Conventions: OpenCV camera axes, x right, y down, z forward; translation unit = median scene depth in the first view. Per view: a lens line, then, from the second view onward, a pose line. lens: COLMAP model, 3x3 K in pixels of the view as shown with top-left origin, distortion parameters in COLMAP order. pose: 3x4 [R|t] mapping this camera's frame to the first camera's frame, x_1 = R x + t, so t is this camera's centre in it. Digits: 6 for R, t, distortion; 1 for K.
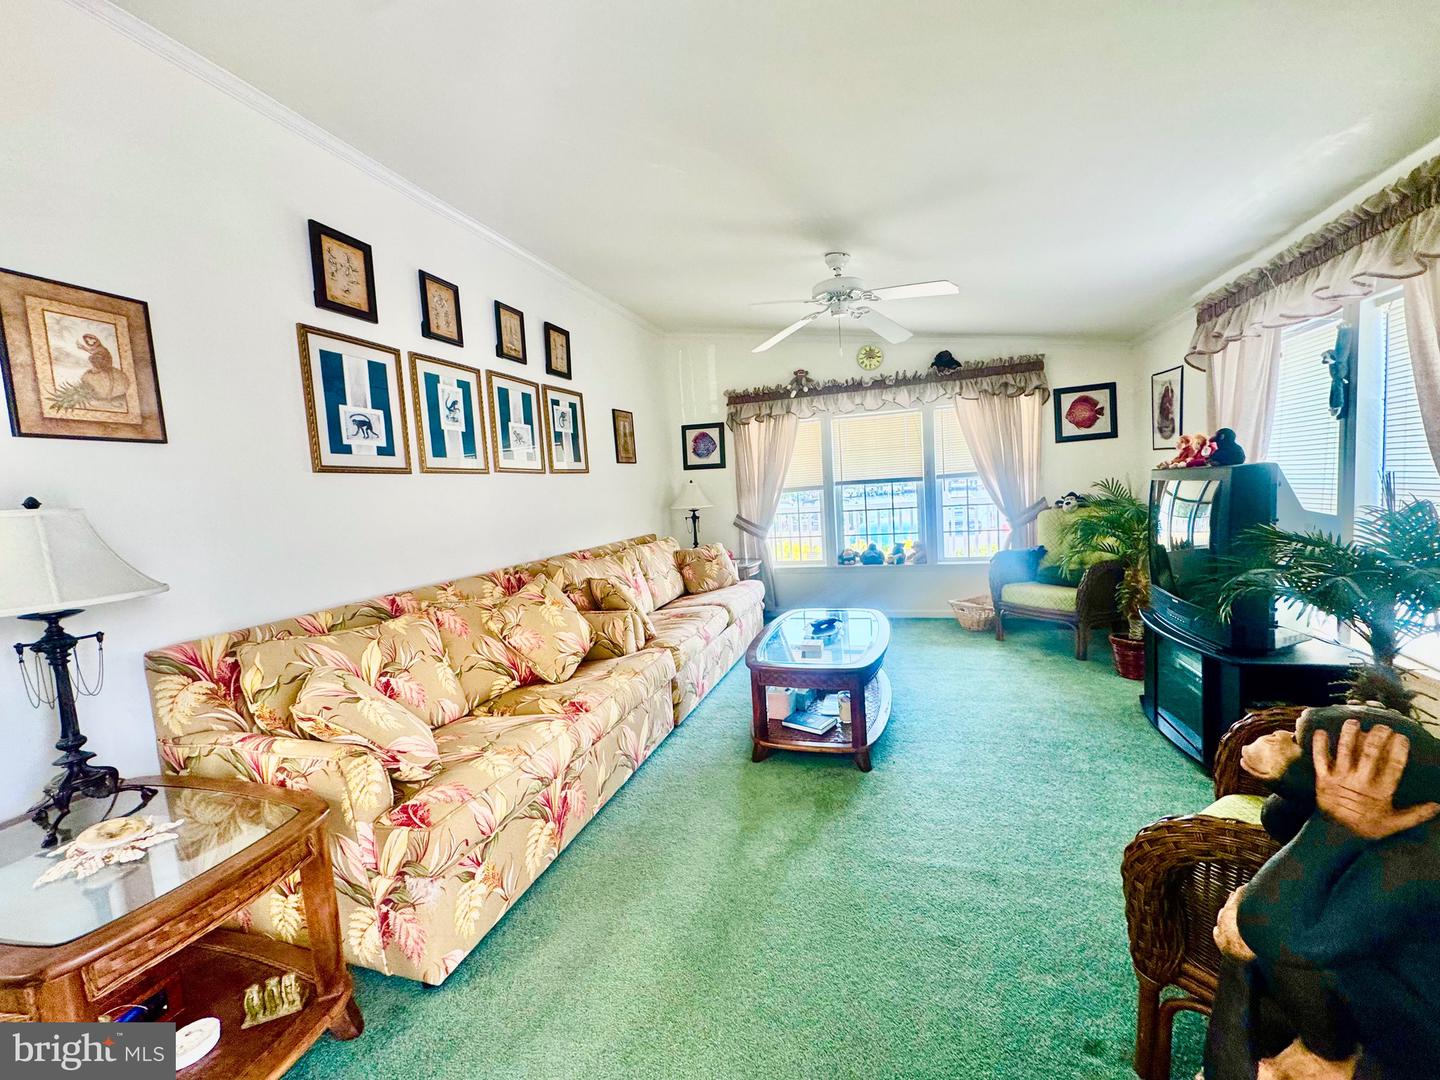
lens RADIAL K [[577.1, 0, 723.2], [0, 577.1, 537.8], [0, 0, 1]] dist [-0.001753, 0.000745]
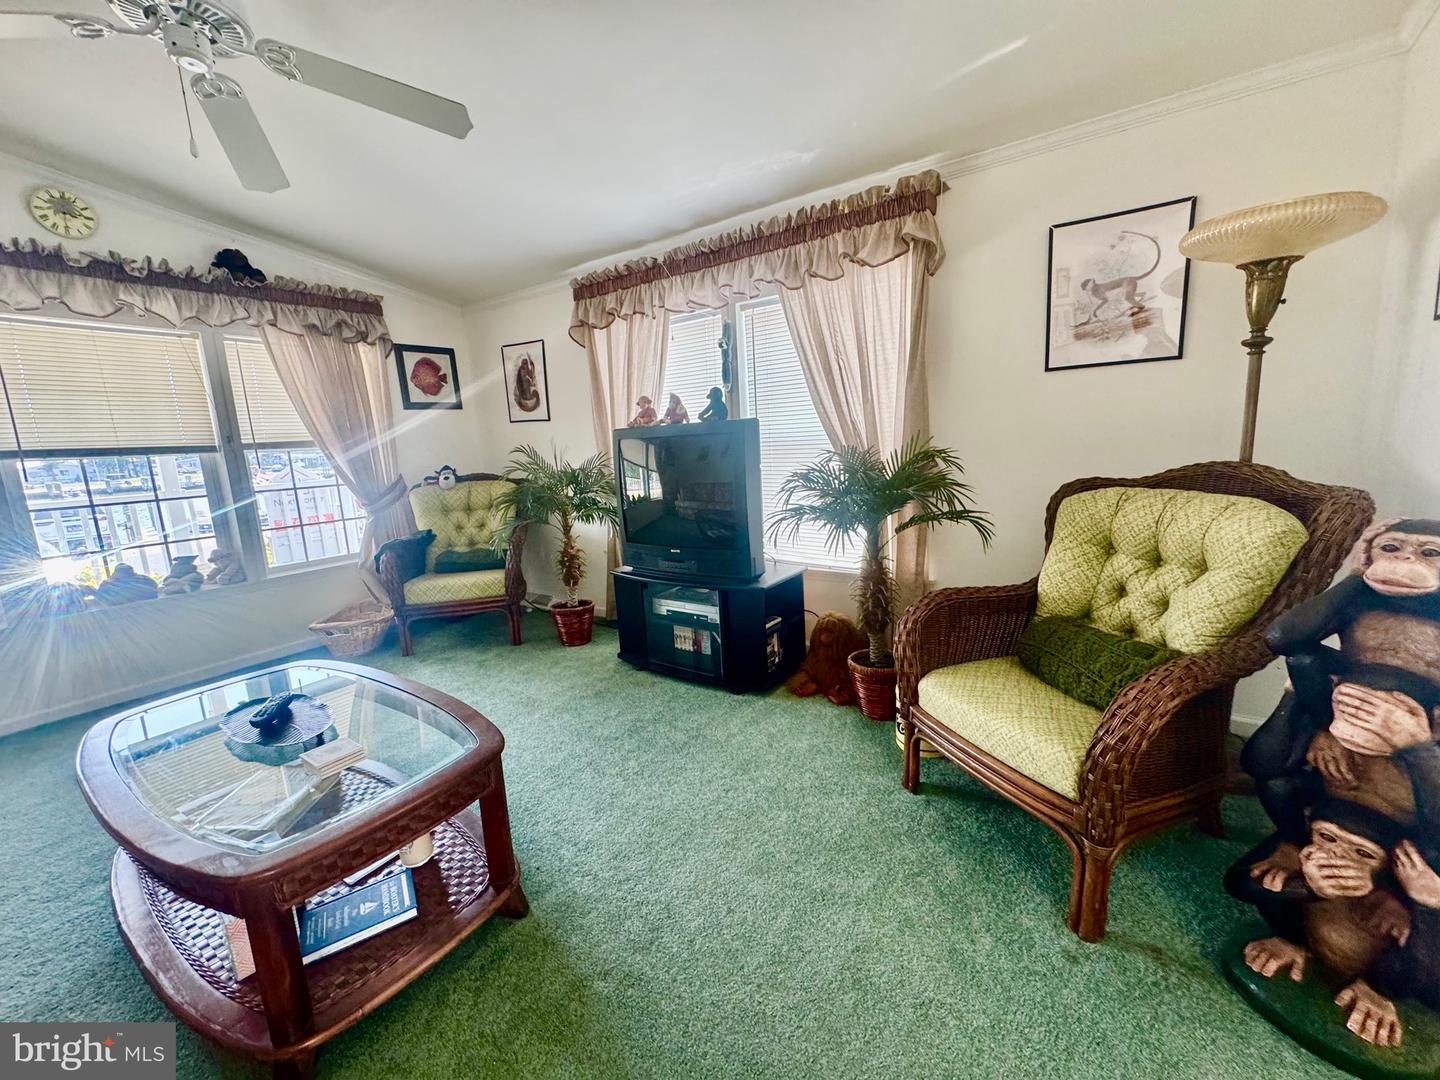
lens RADIAL K [[577.1, 0, 721.3], [0, 577.1, 539.0], [0, 0, 1]] dist [-0.001753, 0.000745]
pose [[0.295143, -0.115330, 0.948467, -0.107542], [0.113599, 0.989883, 0.085016, 0.003766], [-0.948676, 0.082653, 0.305259, 0.325381]]
